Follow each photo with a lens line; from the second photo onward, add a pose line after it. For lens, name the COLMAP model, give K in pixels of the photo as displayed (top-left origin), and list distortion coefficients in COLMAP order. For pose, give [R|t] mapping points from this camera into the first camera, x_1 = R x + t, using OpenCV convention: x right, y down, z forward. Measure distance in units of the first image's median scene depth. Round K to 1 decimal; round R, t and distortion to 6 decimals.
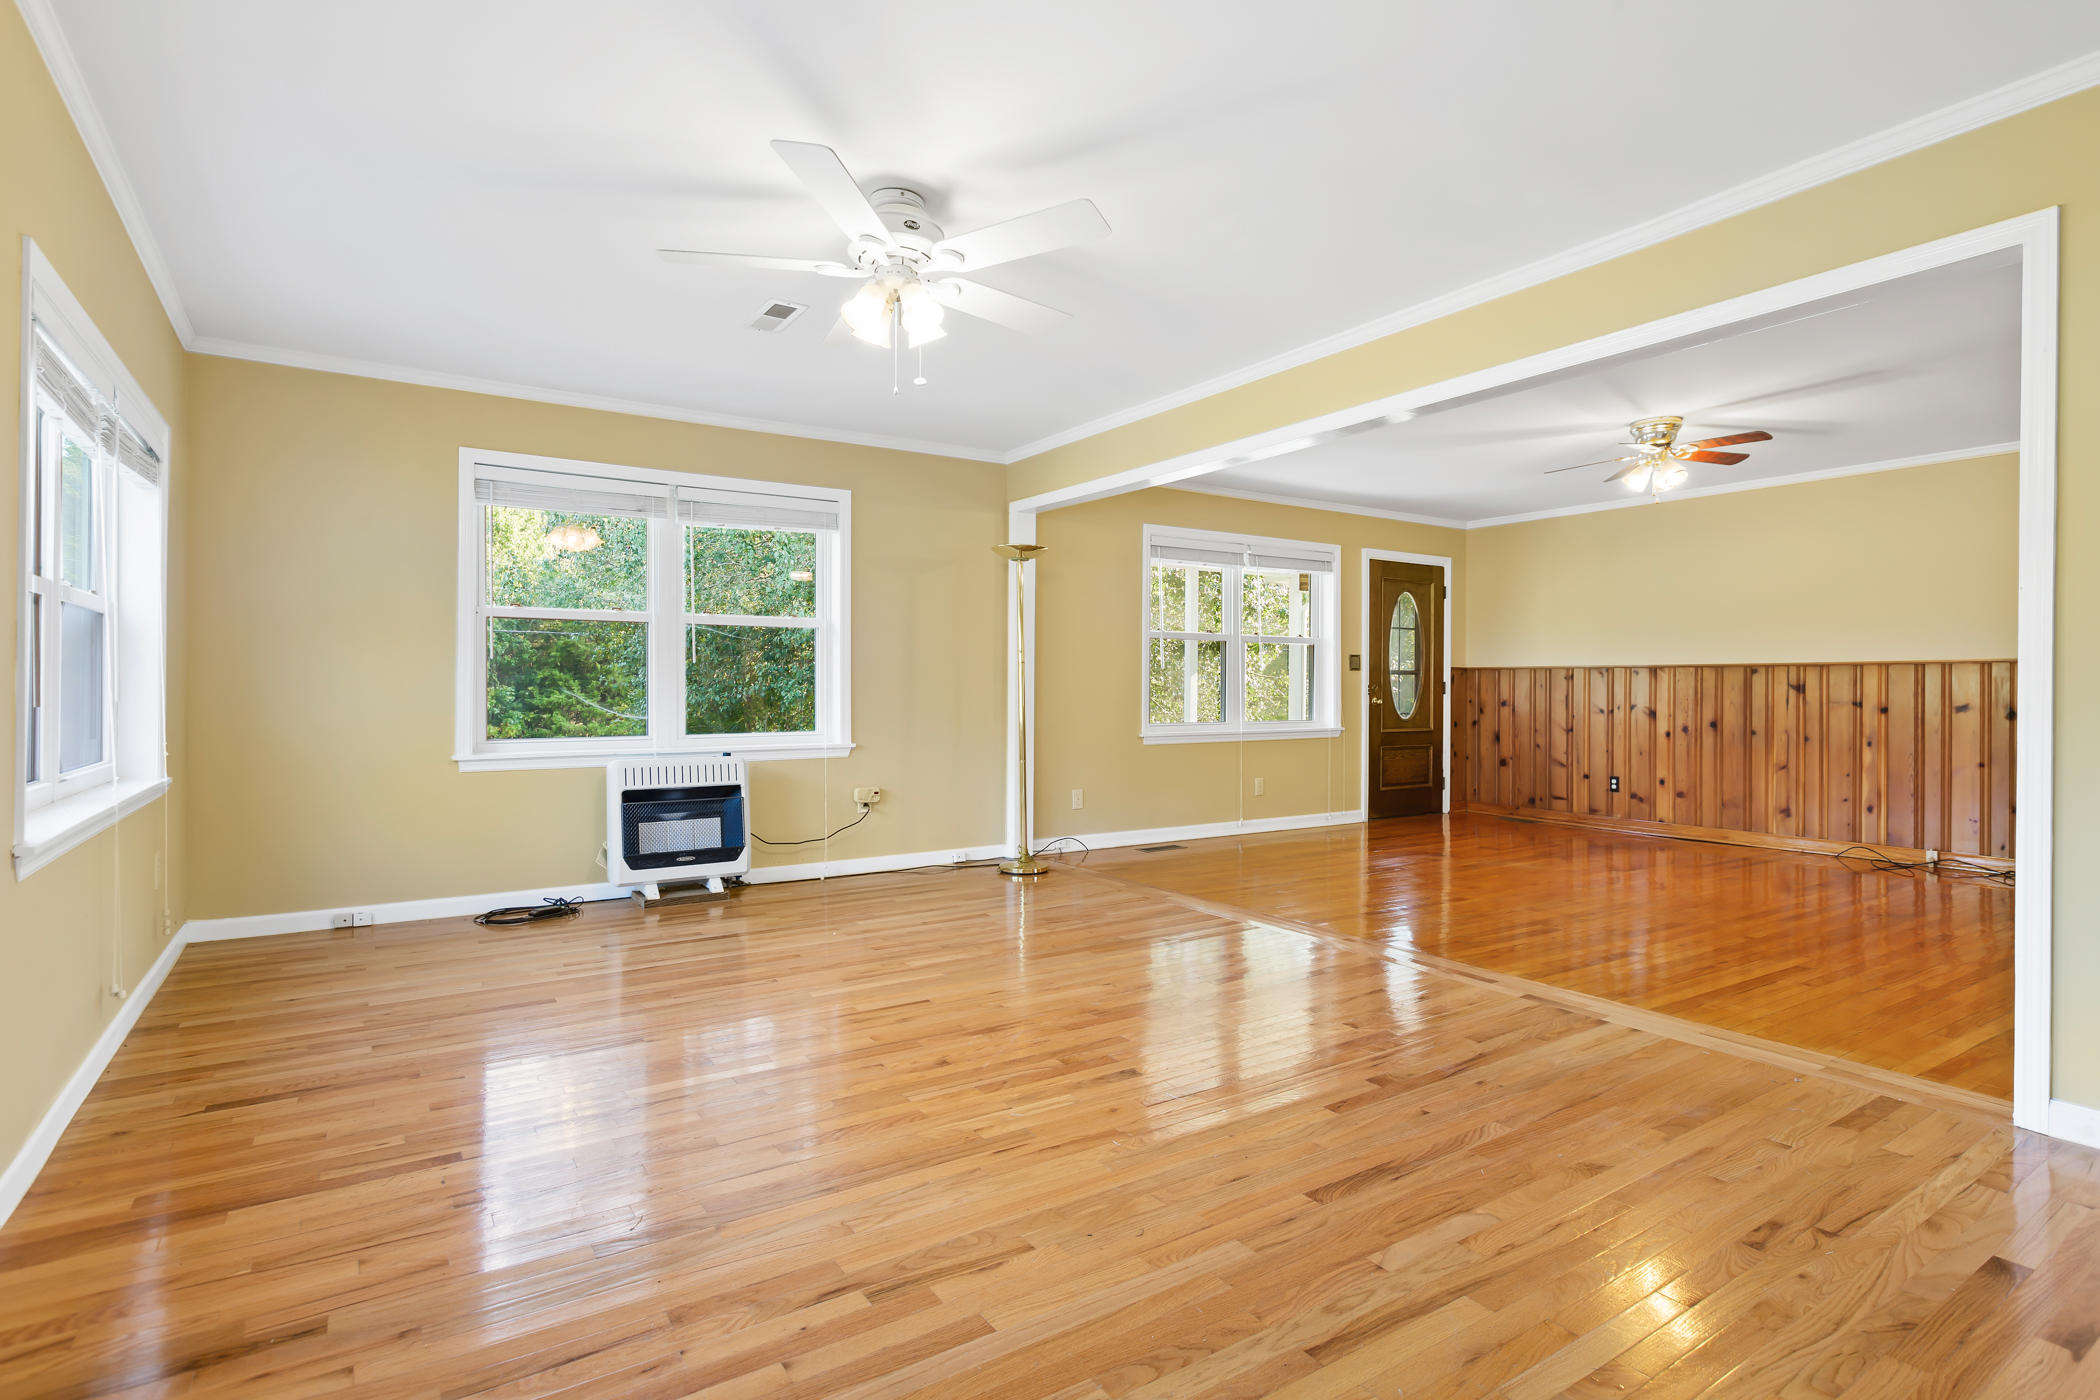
lens RADIAL K [[1055.8, 0, 1053.4], [0, 1055.8, 692.9], [0, 0, 1]] dist [-0.005196, -0.000254]
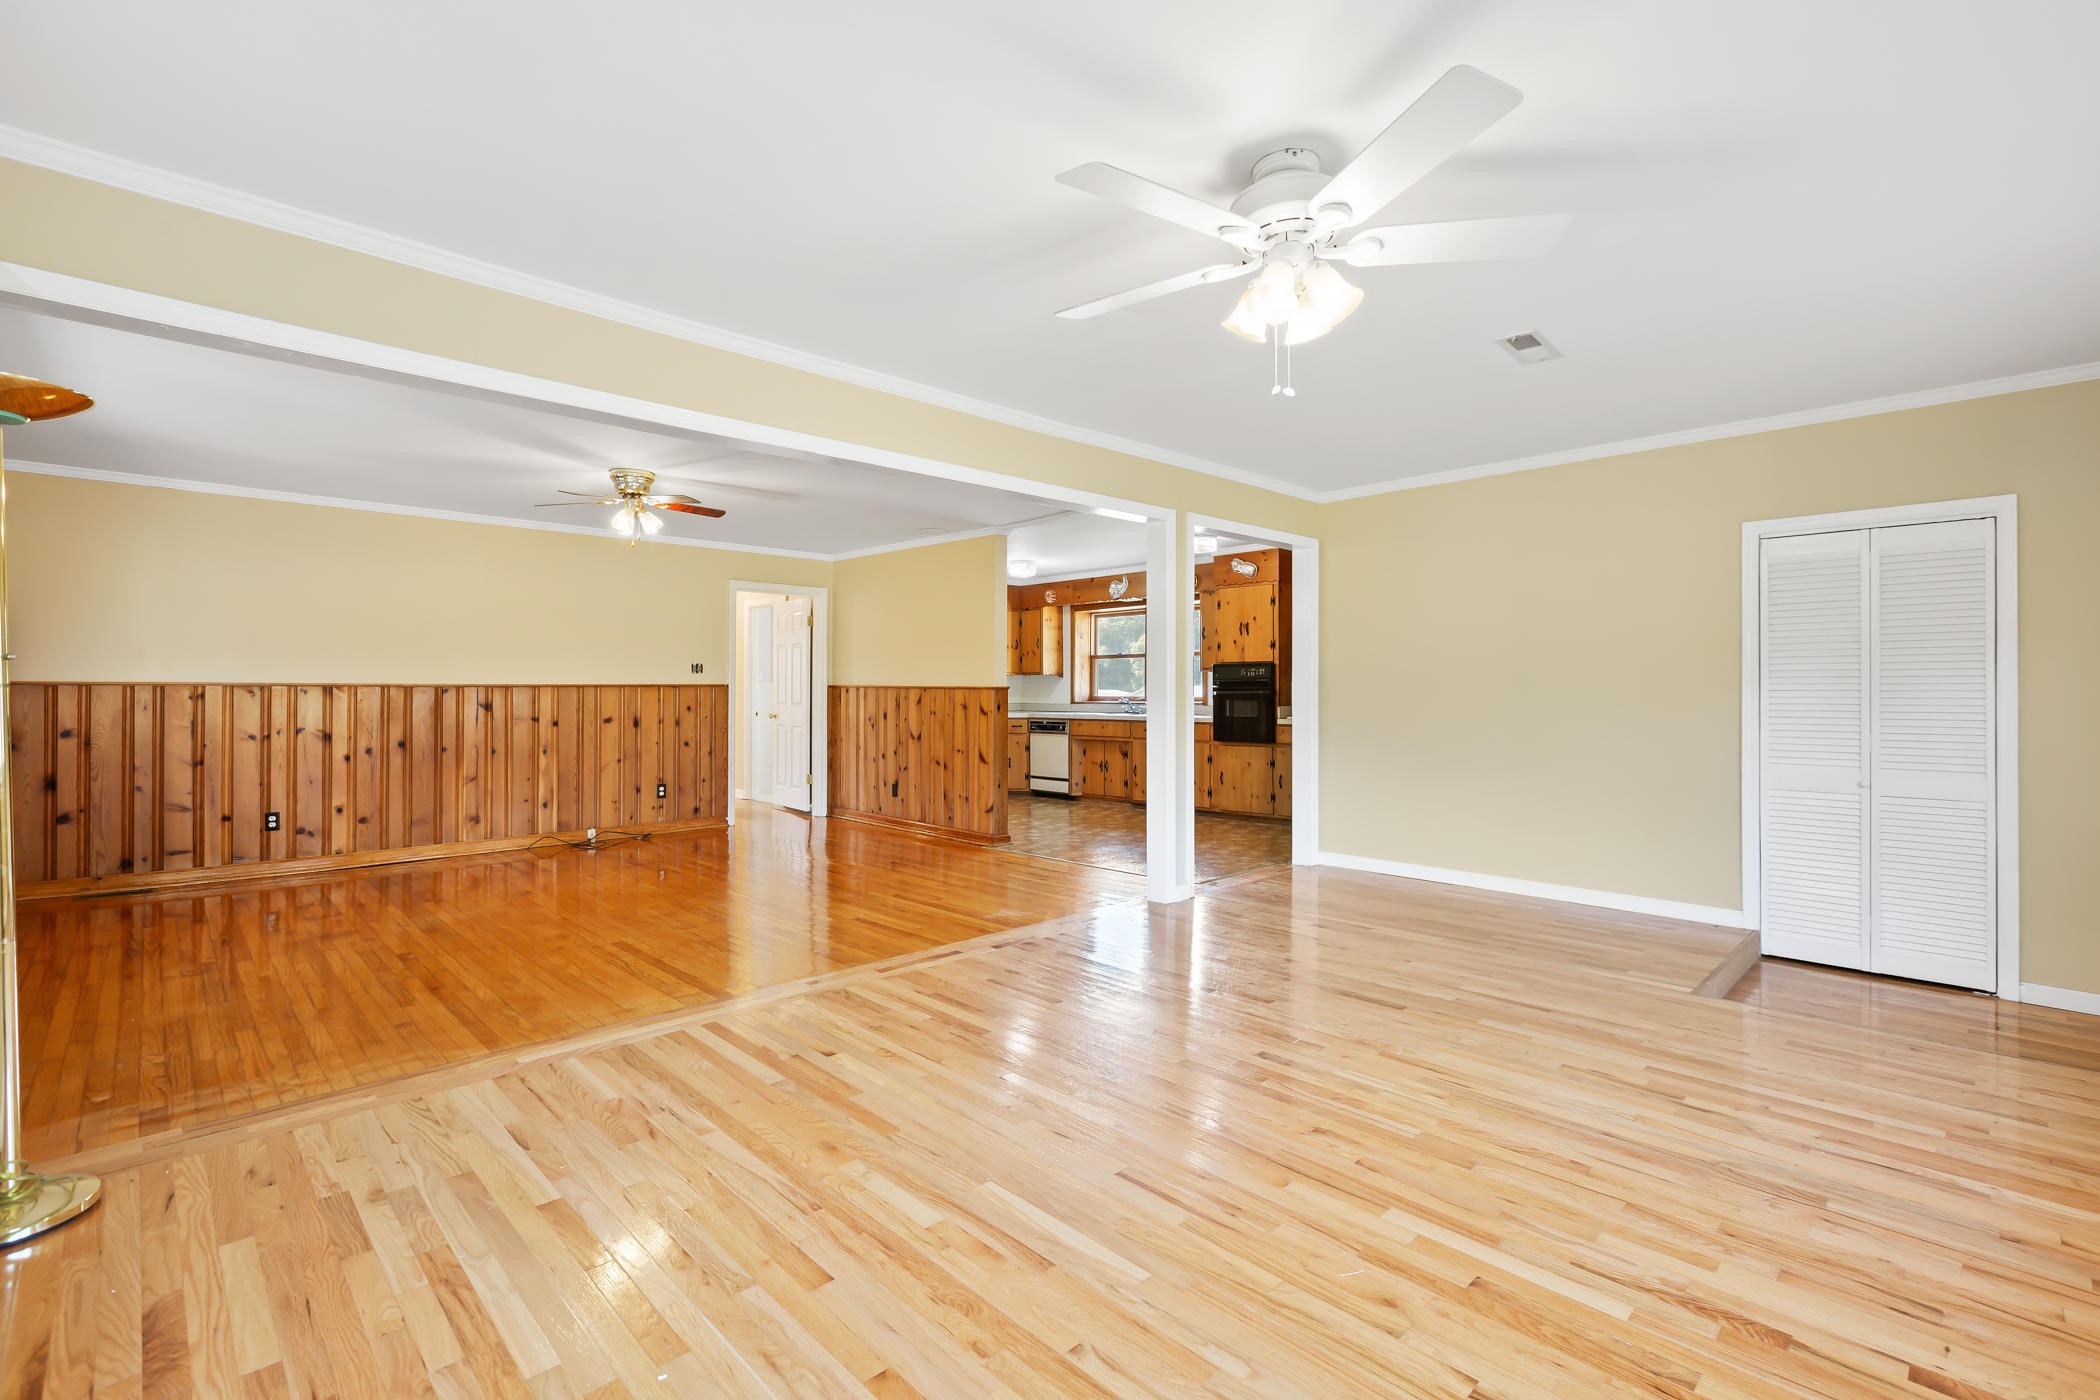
lens RADIAL K [[937.8, 0, 1053.8], [0, 937.8, 687.7], [0, 0, 1]] dist [-0.000417, -0.000679]
pose [[-0.194186, -0.001191, 0.980964, -0.372082], [0.004762, 0.999986, 0.002157, -0.022972], [-0.980953, 0.005090, -0.194178, 0.583695]]
